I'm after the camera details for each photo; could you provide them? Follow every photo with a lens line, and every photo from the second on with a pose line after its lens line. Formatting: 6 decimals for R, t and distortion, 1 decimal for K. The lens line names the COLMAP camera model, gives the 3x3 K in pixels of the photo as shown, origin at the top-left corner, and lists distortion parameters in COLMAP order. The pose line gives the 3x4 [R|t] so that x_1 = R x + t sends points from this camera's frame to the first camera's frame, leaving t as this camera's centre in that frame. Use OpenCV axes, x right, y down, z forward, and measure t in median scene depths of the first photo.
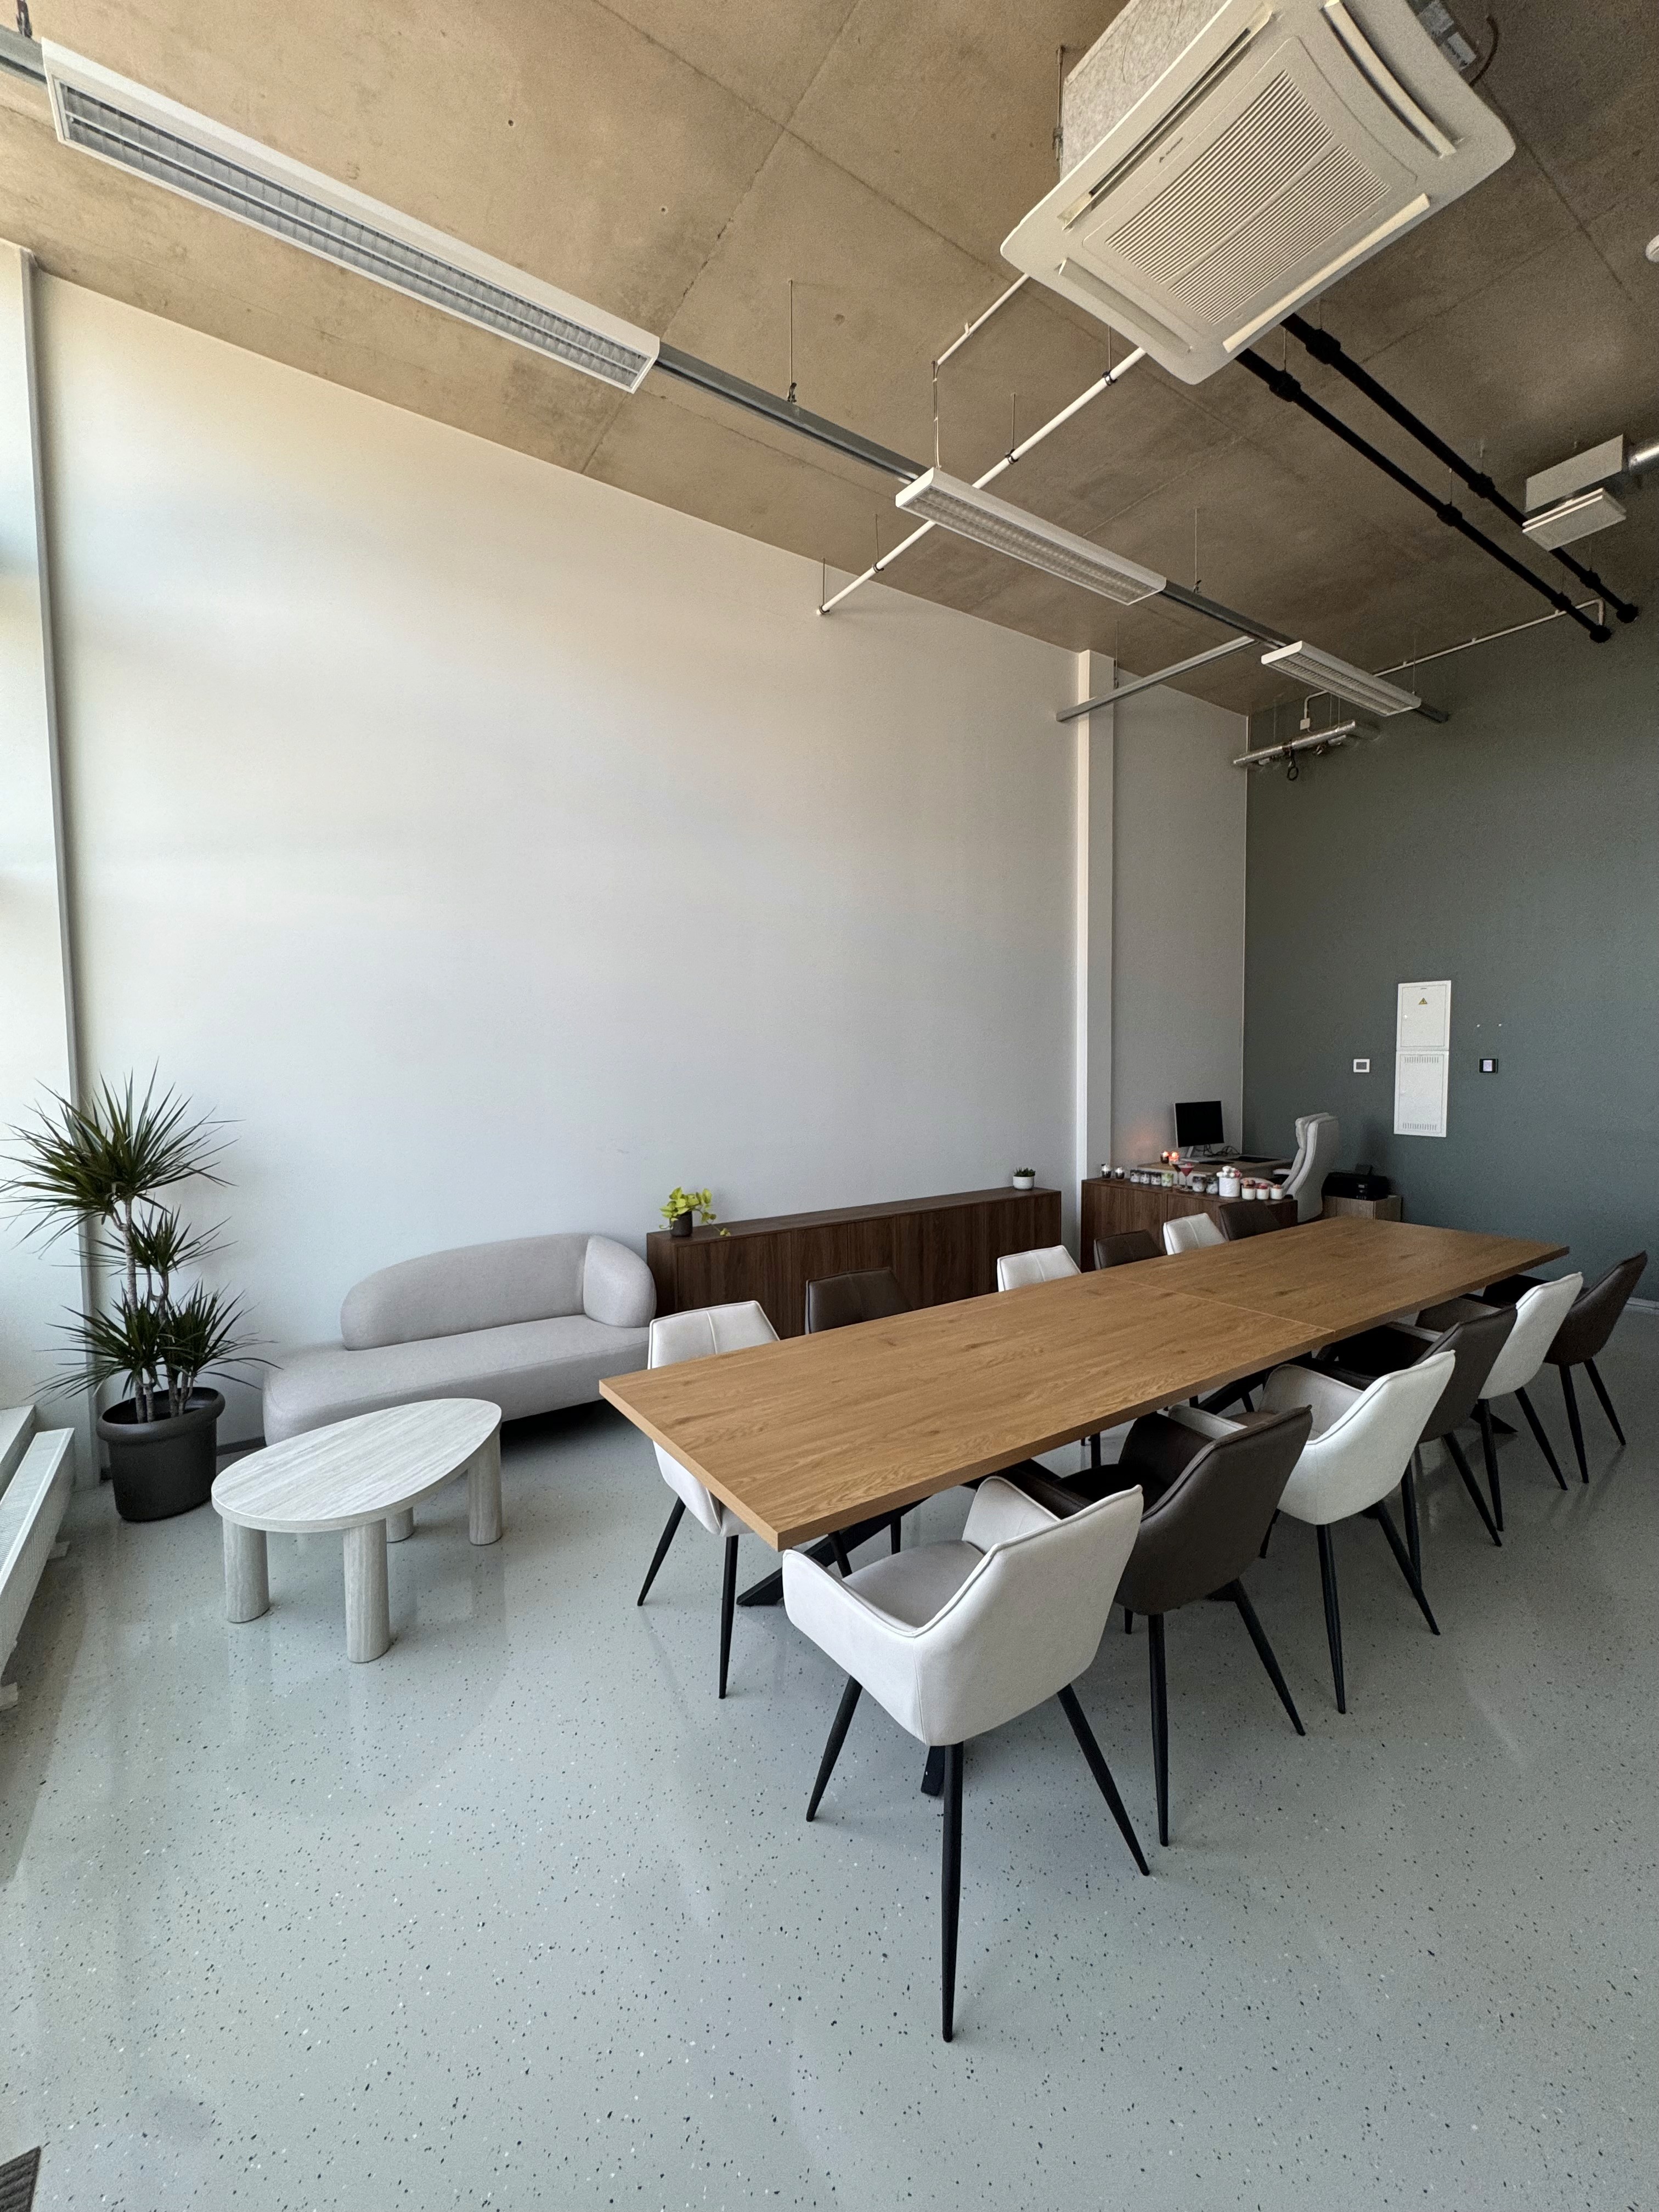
lens RADIAL K [[883.7, 0, 829.5], [0, 883.7, 1106.0], [0, 0, 1]] dist [0.000238, -0.000014]
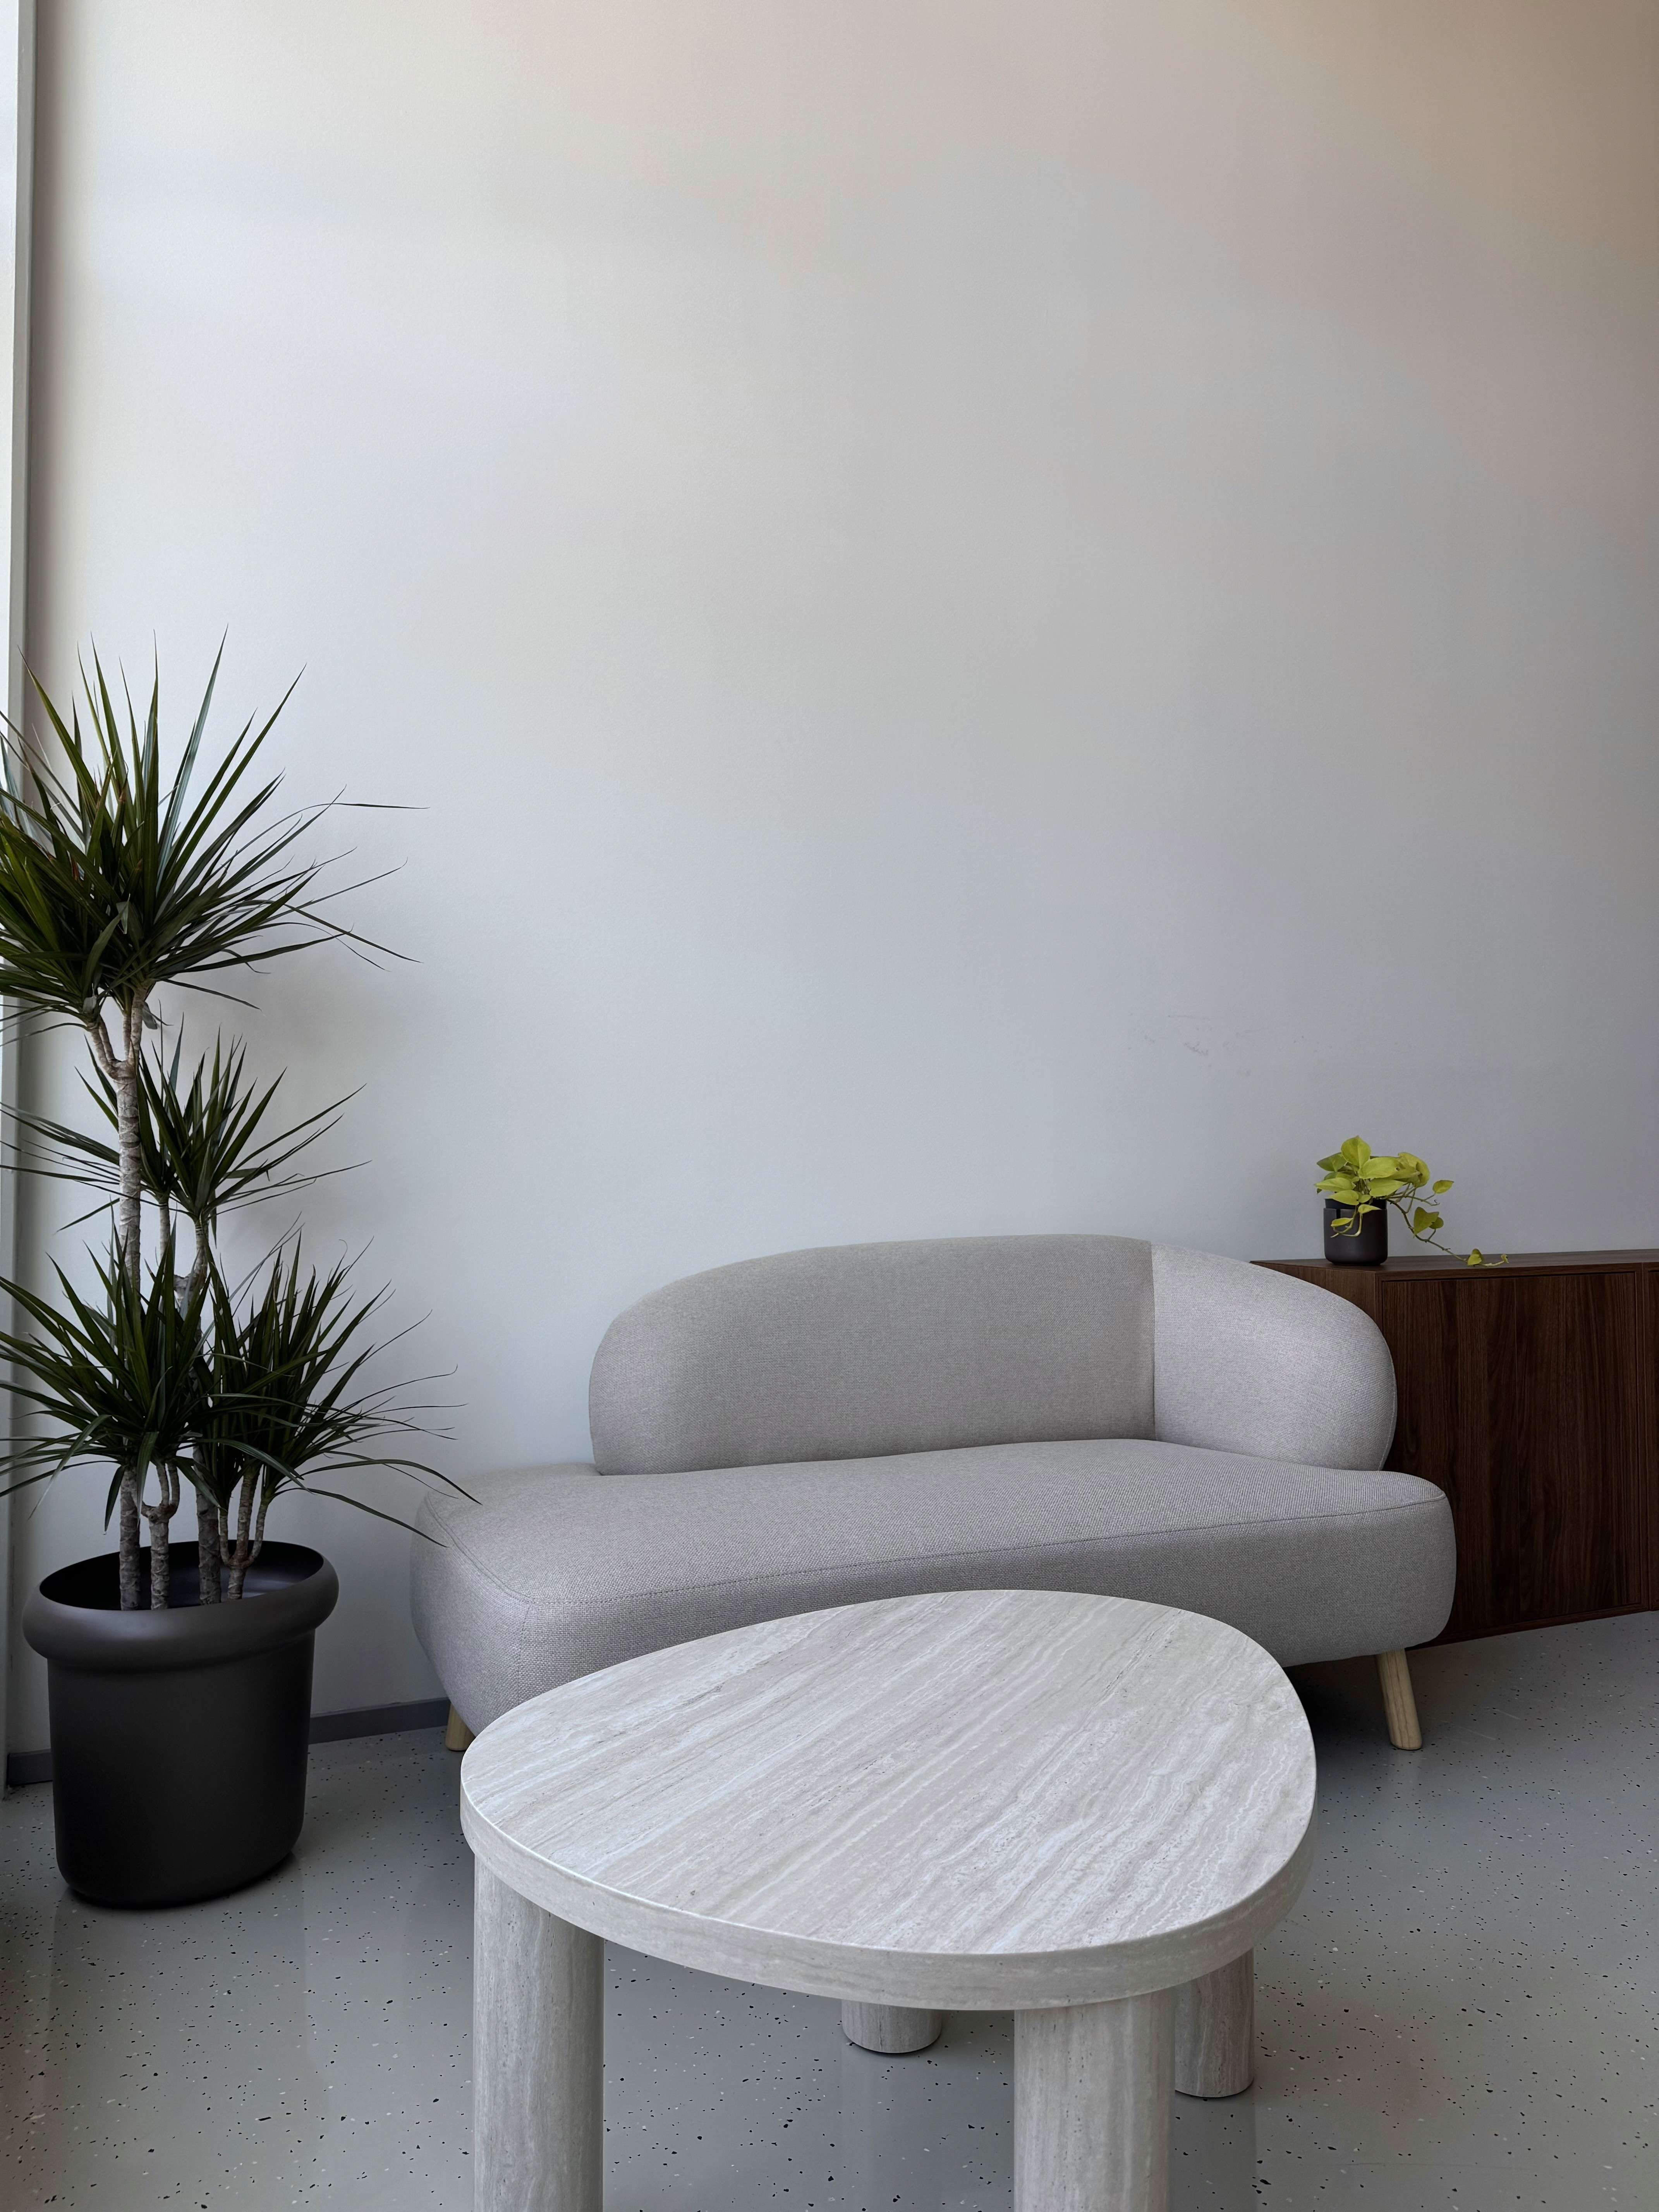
lens RADIAL K [[1556.0, 0, 827.3], [0, 1556.0, 1064.9], [0, 0, 1]] dist [0.105569, -0.000421]
pose [[0.983633, -0.008722, -0.179970, -0.377085], [-0.012076, 0.993391, -0.114146, 0.199571], [0.179776, 0.114452, 0.977027, 0.393117]]
